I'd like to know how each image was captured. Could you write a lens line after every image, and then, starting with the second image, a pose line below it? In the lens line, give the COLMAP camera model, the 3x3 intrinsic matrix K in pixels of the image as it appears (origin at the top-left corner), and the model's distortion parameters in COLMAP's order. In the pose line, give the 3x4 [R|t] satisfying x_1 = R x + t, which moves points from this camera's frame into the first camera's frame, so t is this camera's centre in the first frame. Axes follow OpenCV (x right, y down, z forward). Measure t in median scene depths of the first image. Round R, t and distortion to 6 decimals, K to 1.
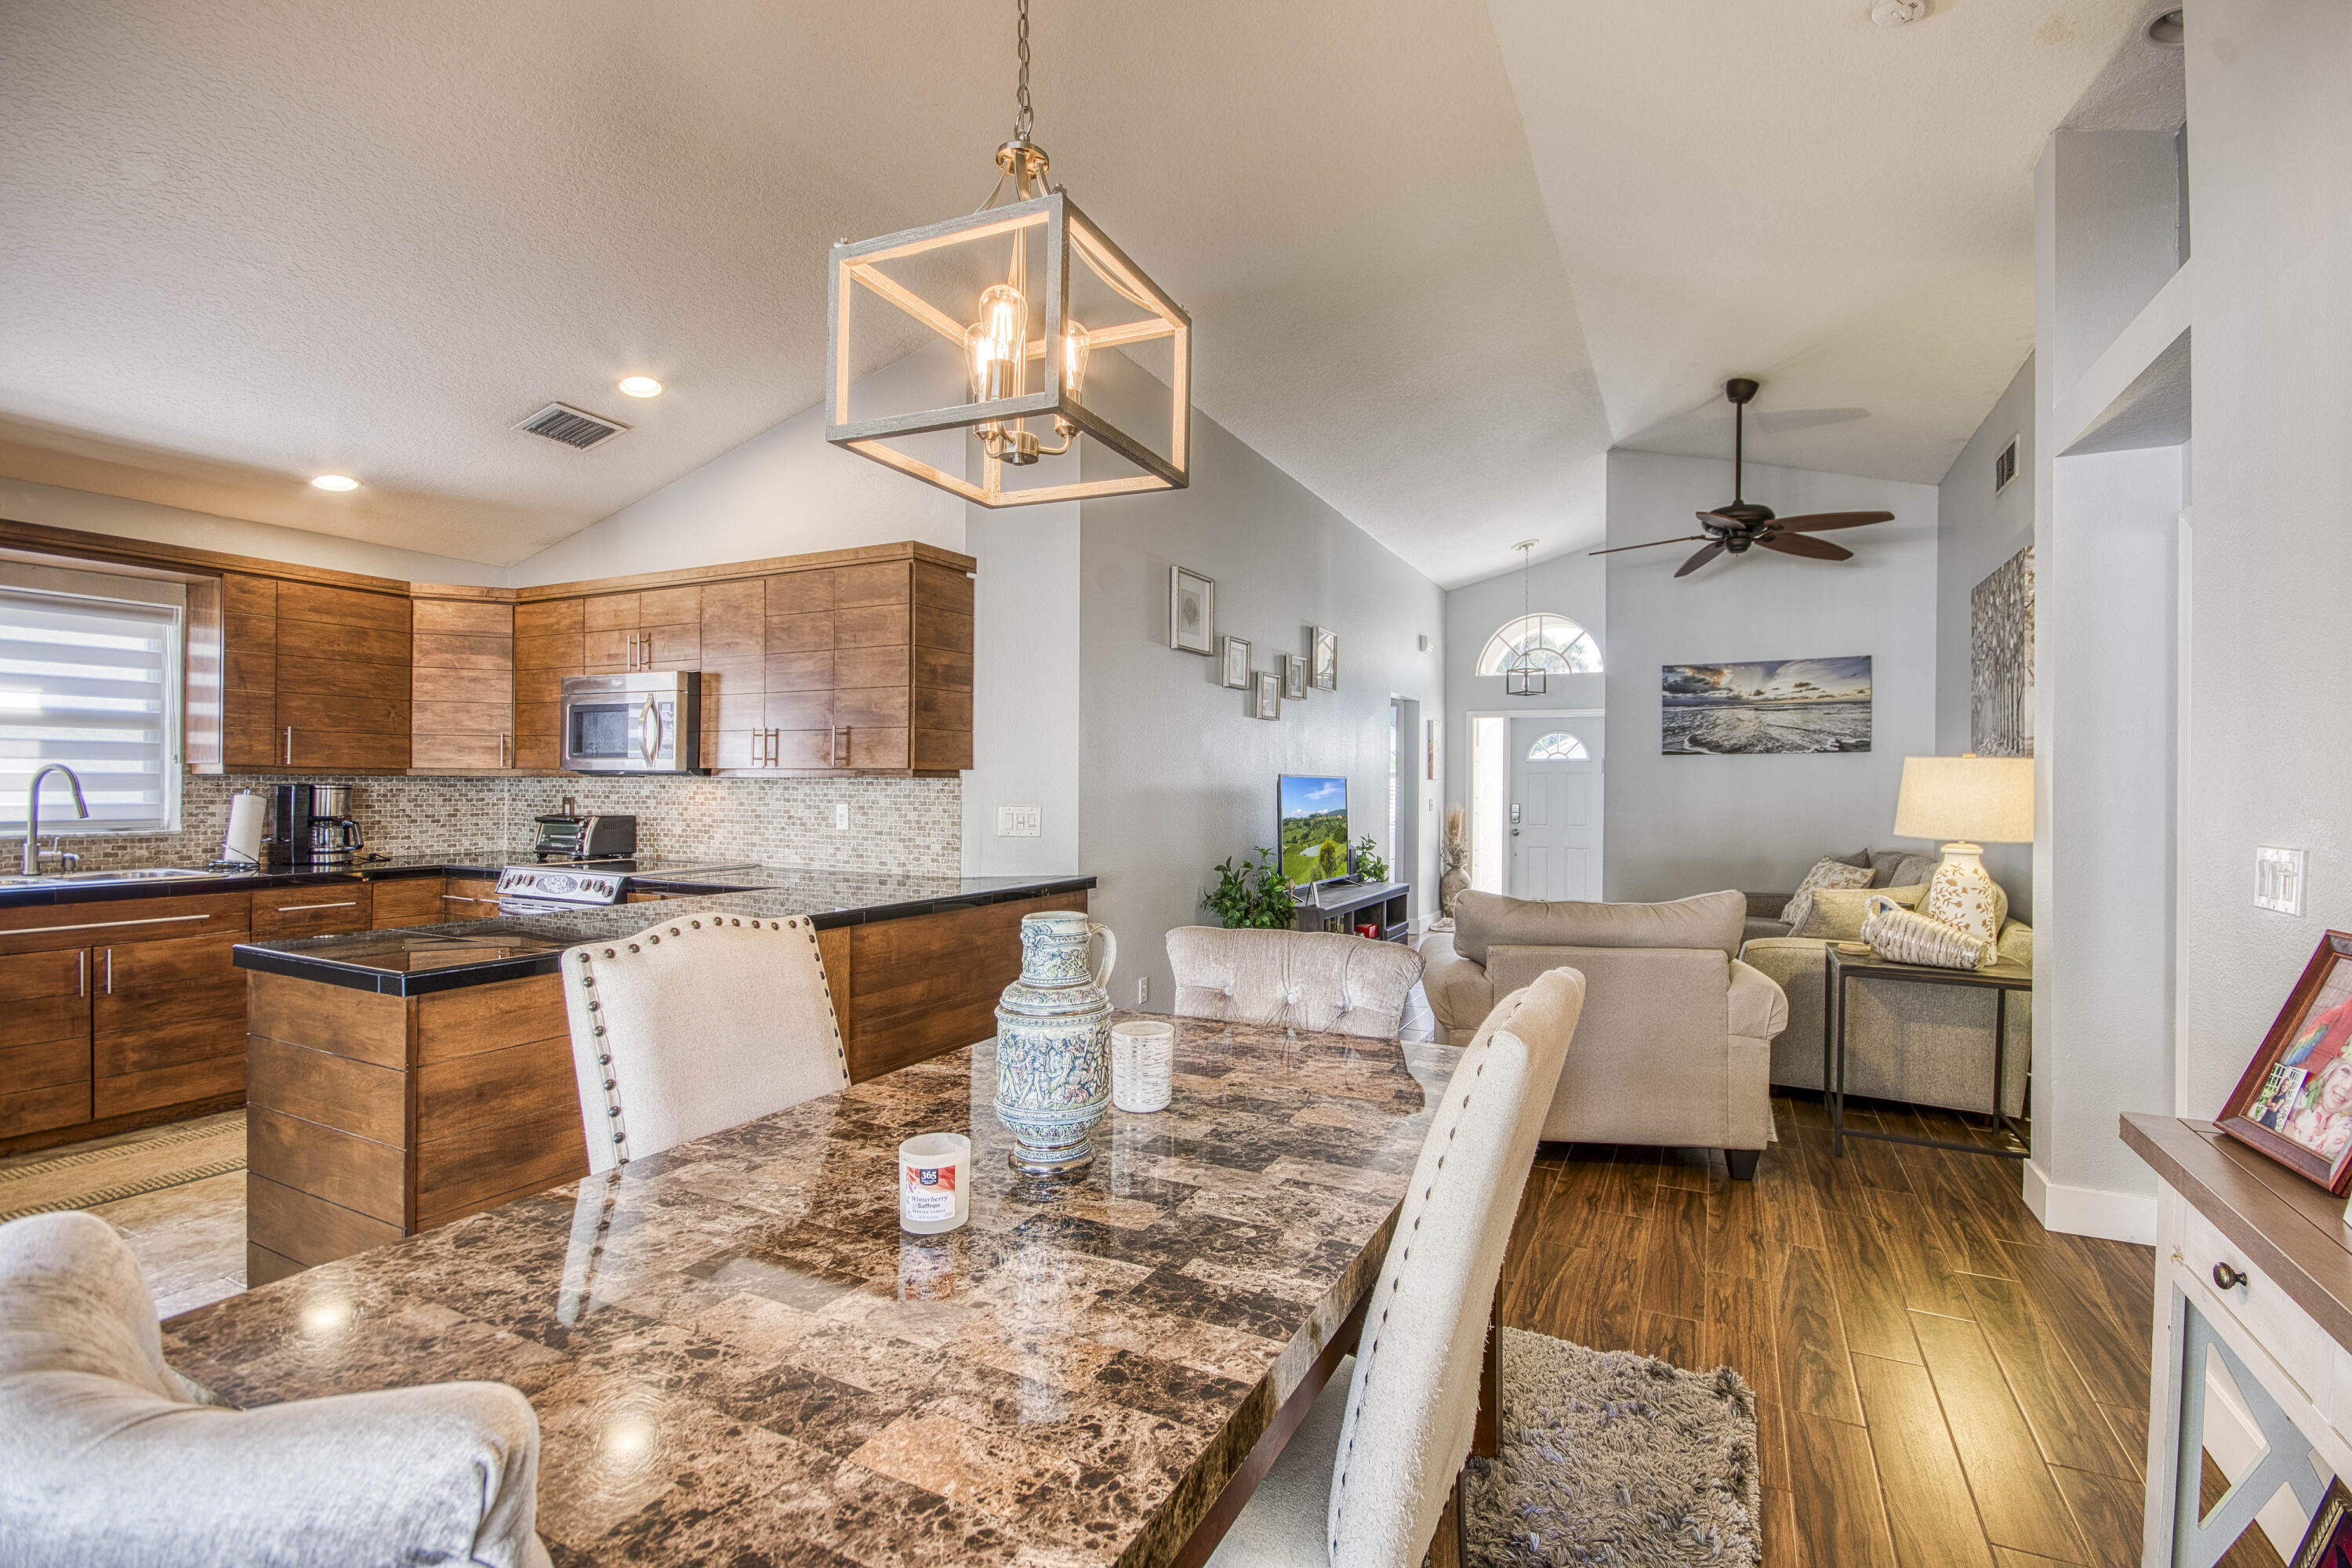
lens RADIAL K [[1006.8, 0, 1219.1], [0, 1006.8, 783.0], [0, 0, 1]] dist [0.010616, -0.015762]
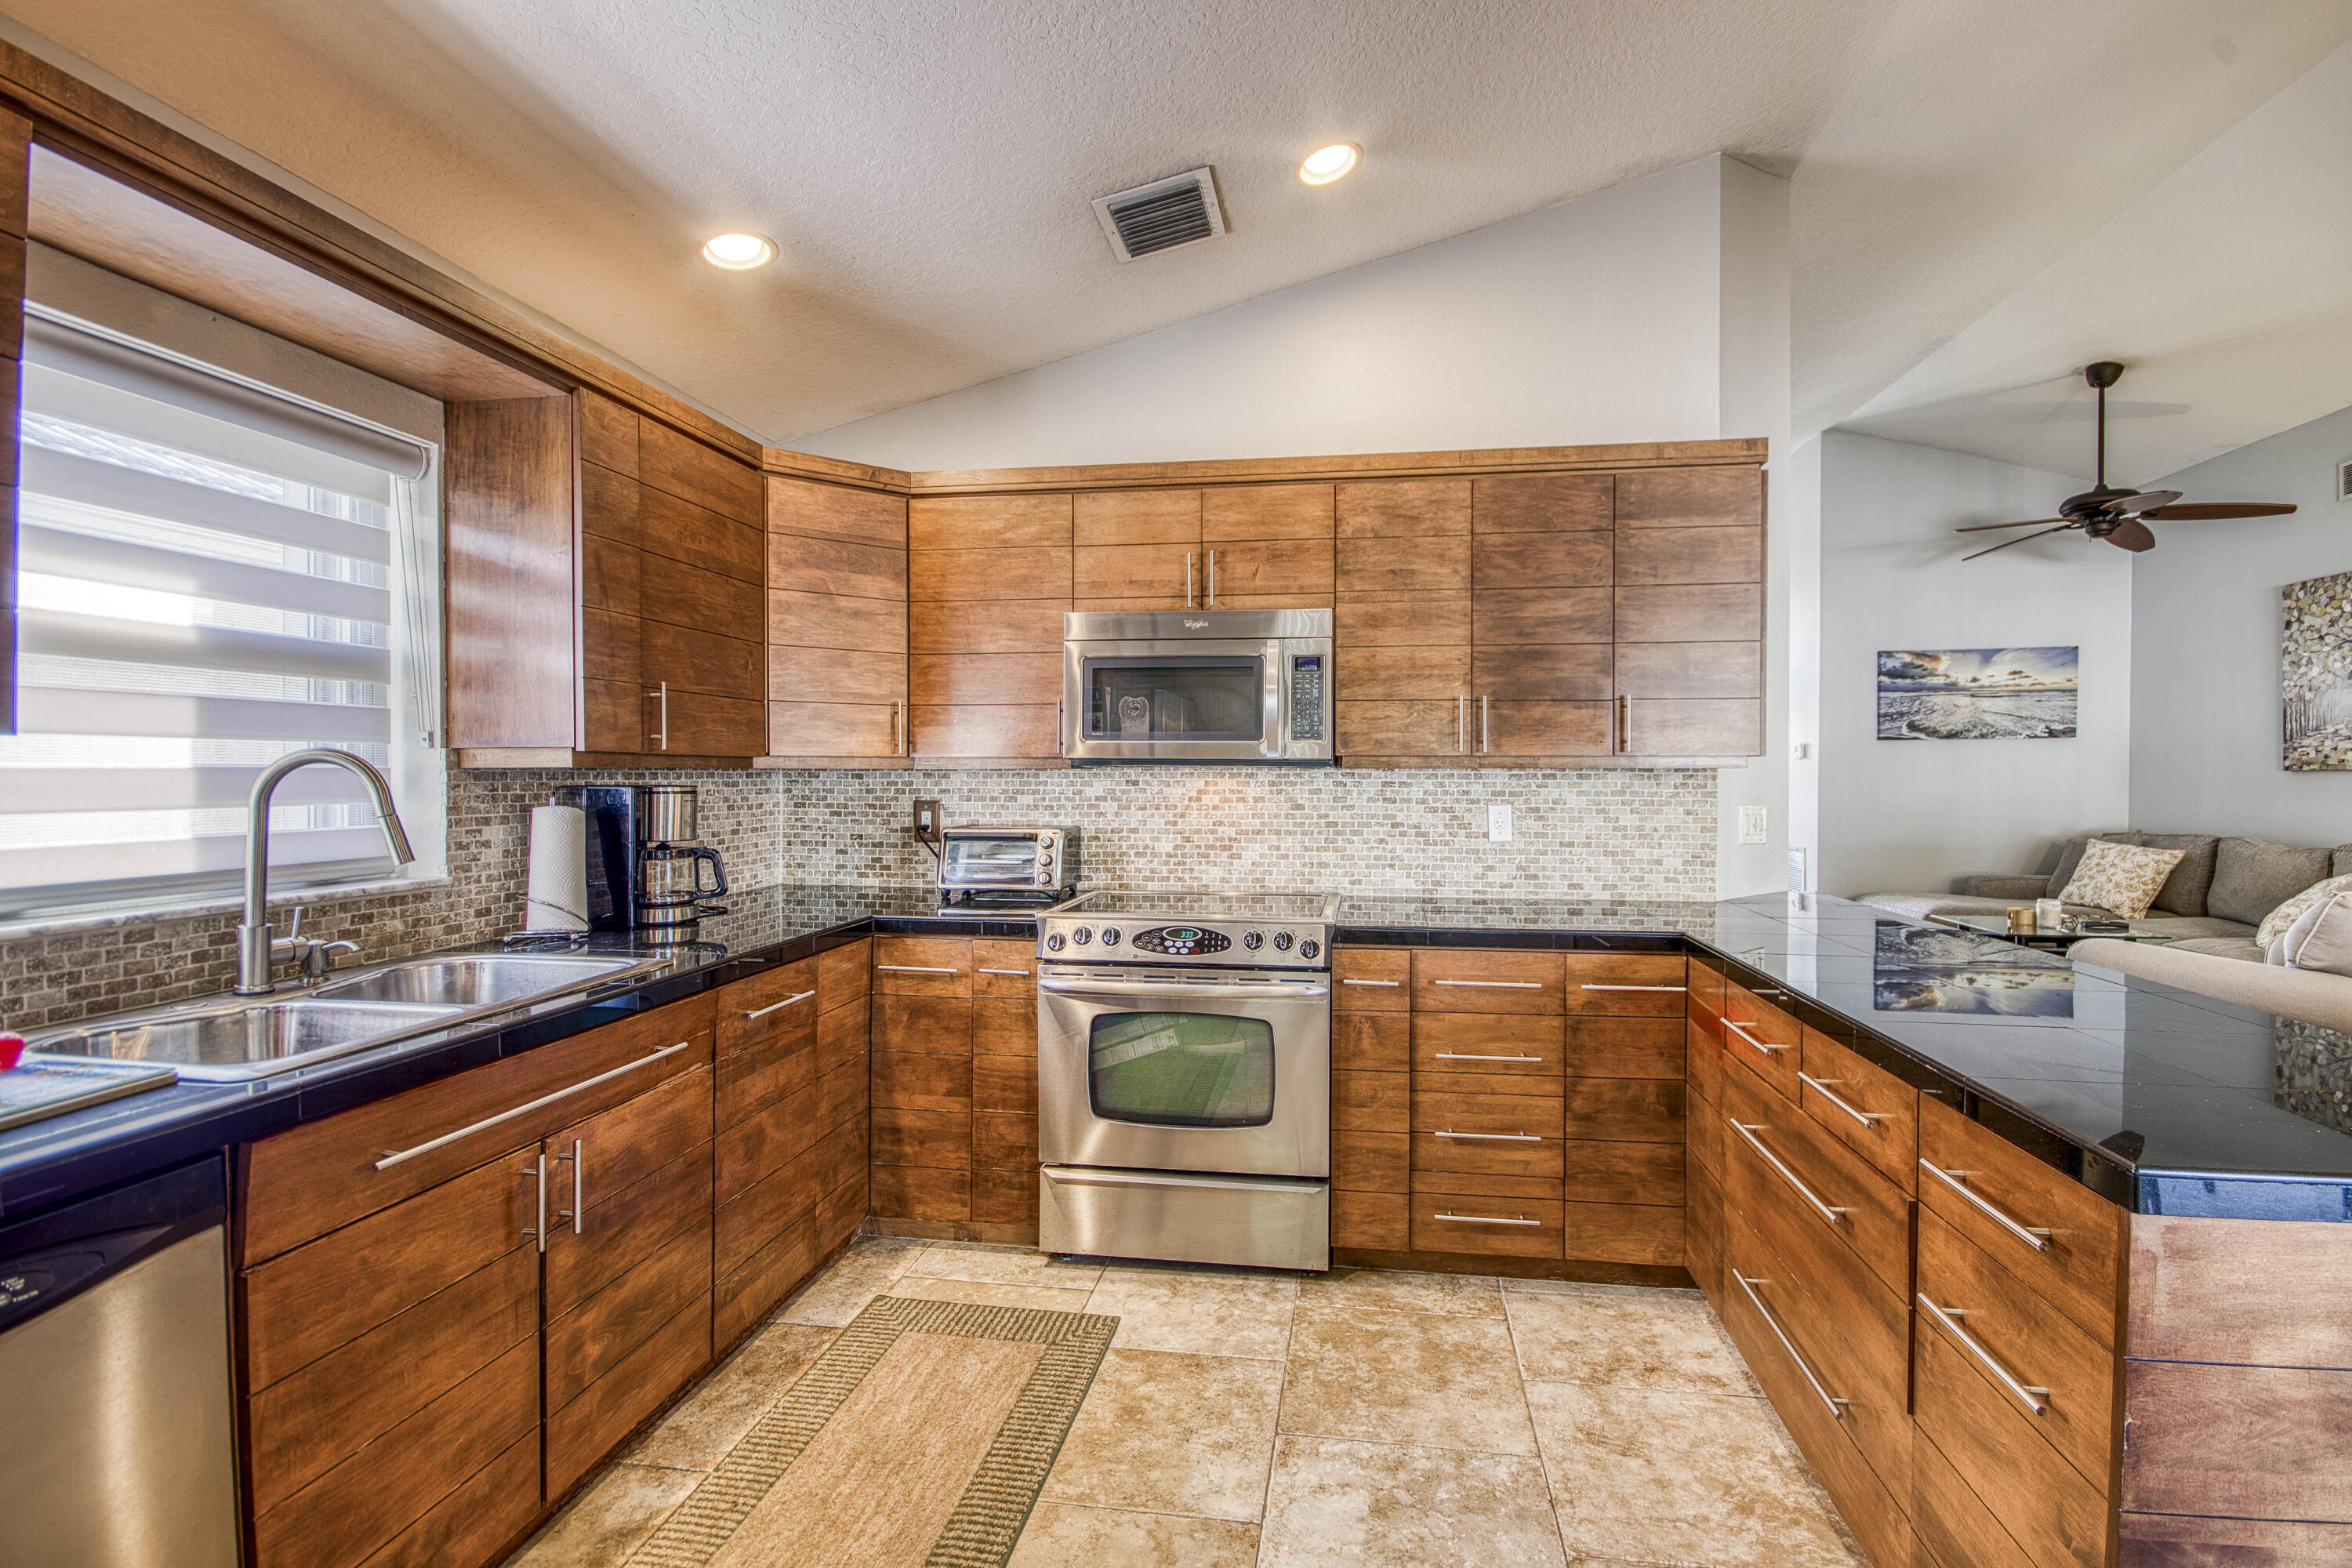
lens RADIAL K [[1031.6, 0, 1234.8], [0, 1031.6, 783.2], [0, 0, 1]] dist [-0.008365, 0.000850]
pose [[0.956446, -0.009845, 0.291745, -0.765828], [0.005954, 0.999881, 0.014224, -0.006299], [-0.291850, -0.011867, 0.956390, 0.353857]]
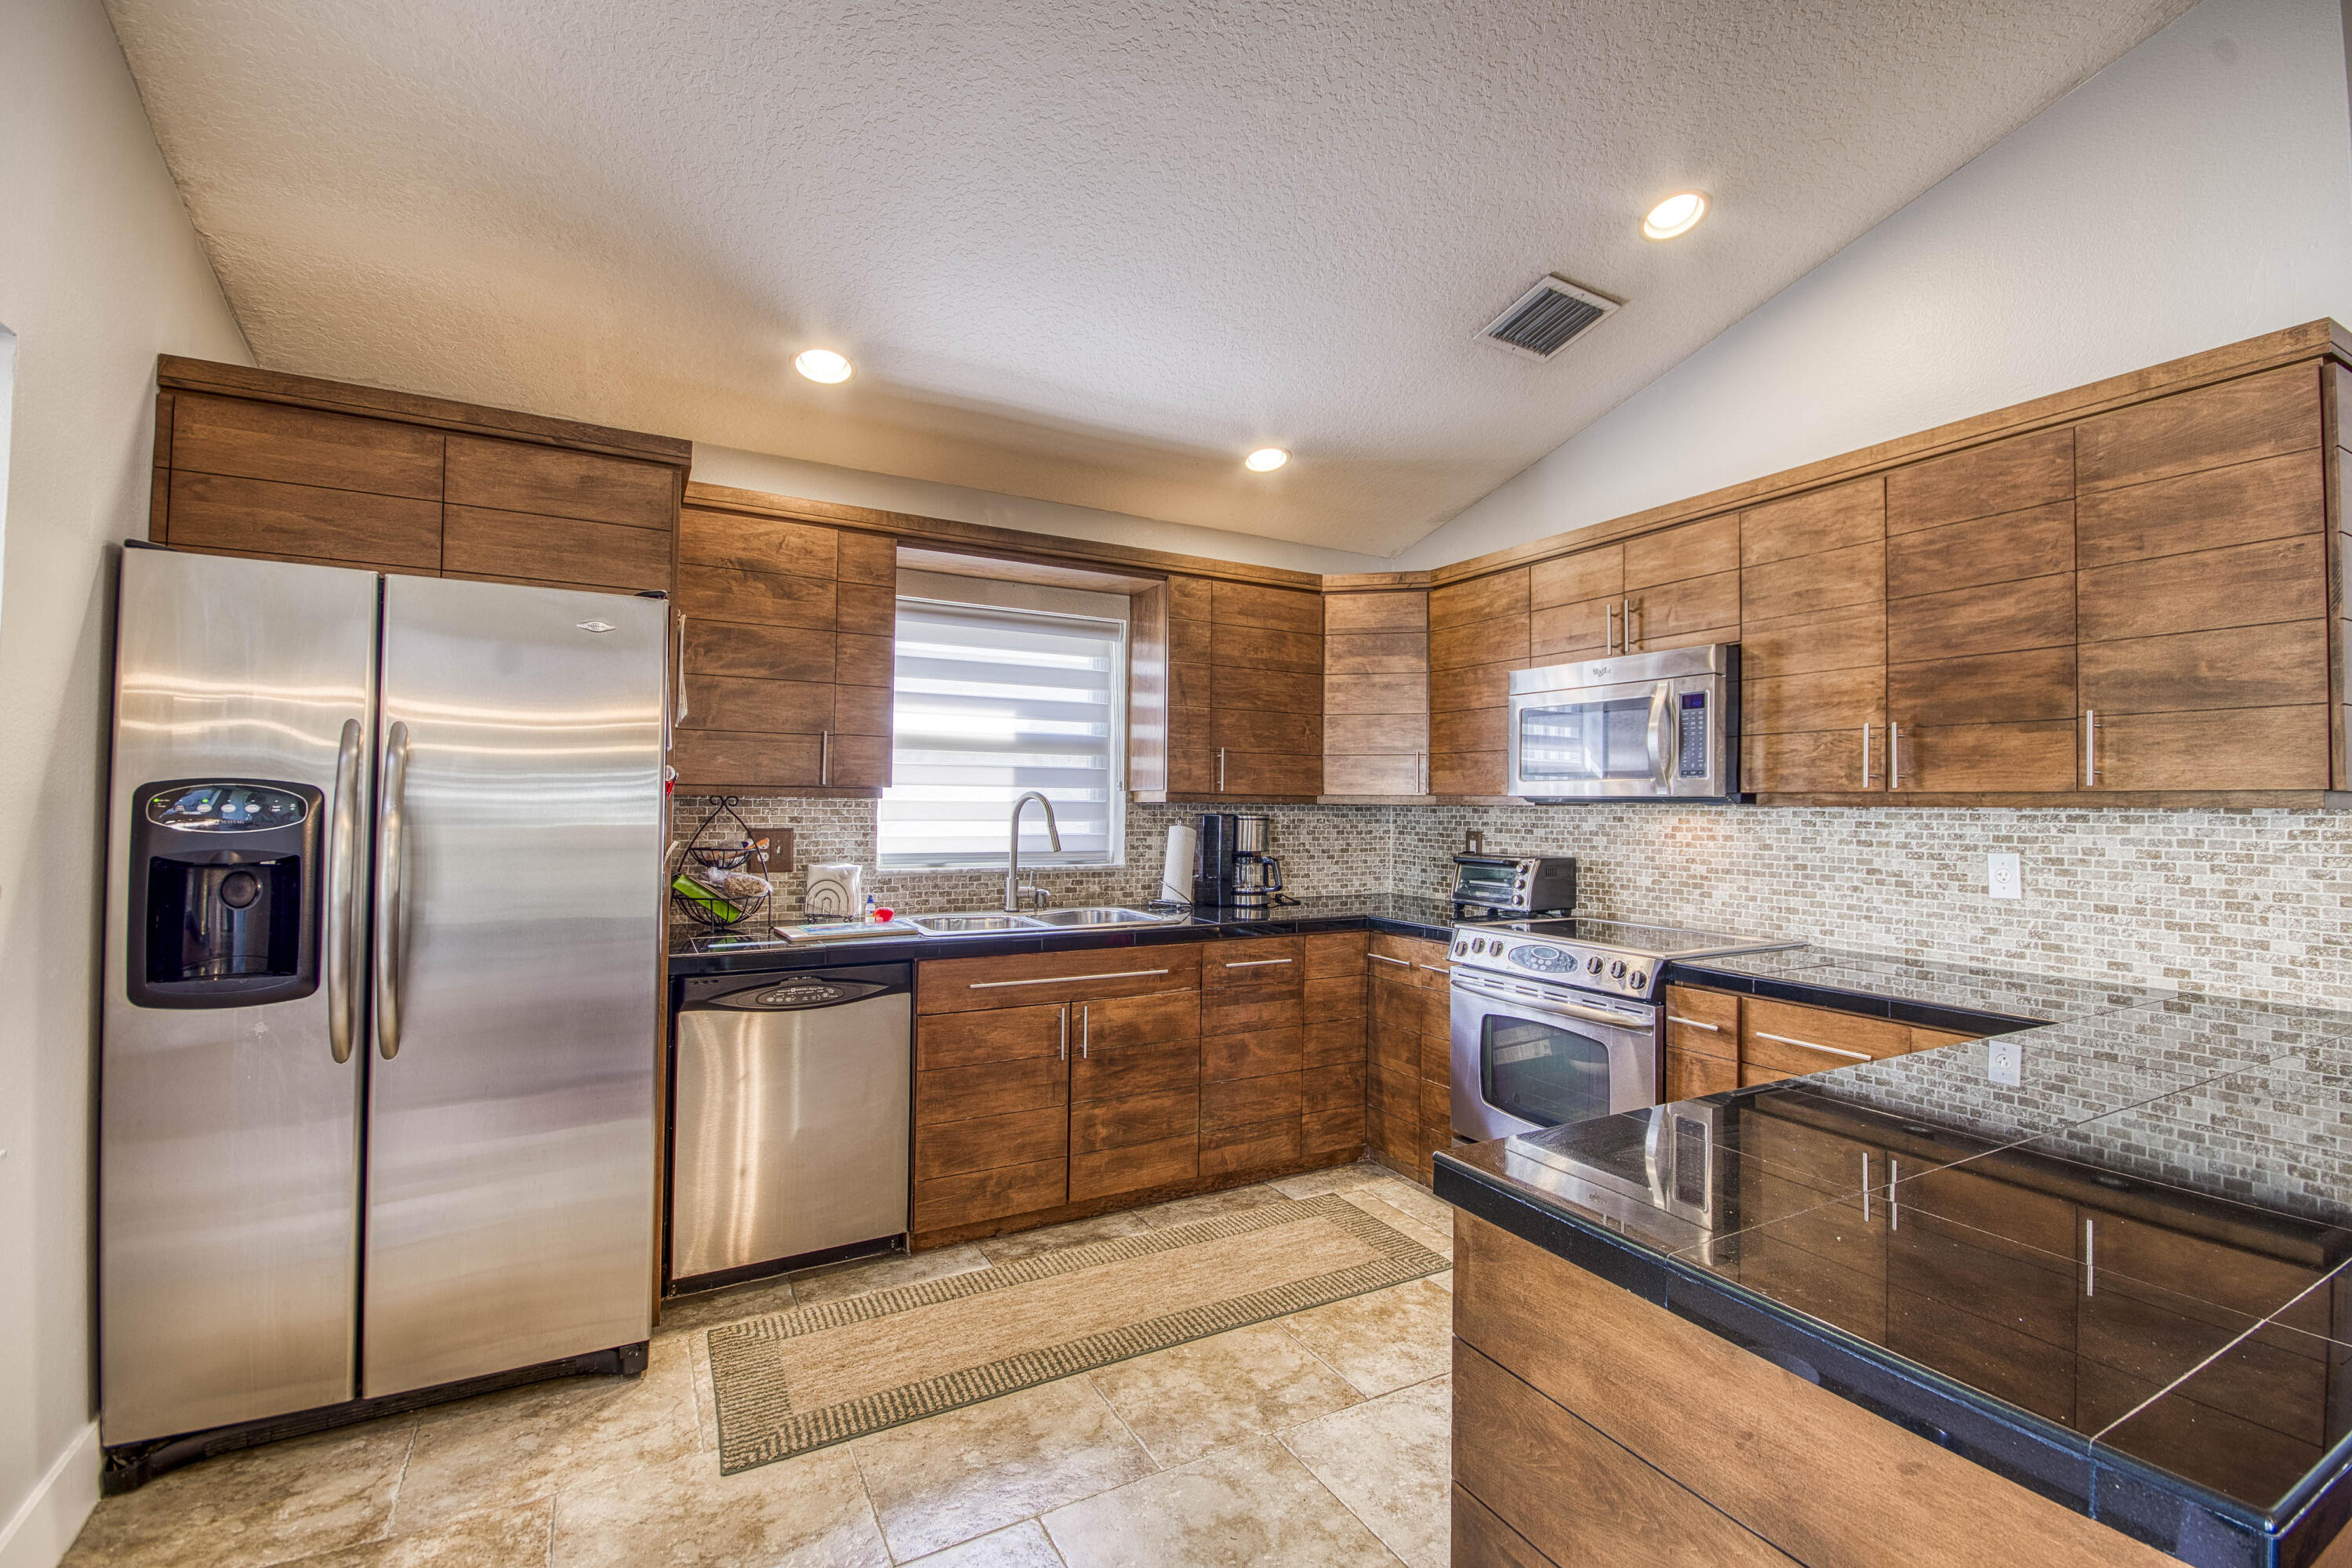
lens RADIAL K [[1031.6, 0, 1234.8], [0, 1031.6, 783.2], [0, 0, 1]] dist [-0.008365, 0.000850]
pose [[0.822909, -0.011835, -0.568050, -0.400332], [-0.002738, 0.999689, -0.024794, -0.003430], [0.568166, 0.021959, 0.822621, 0.267385]]
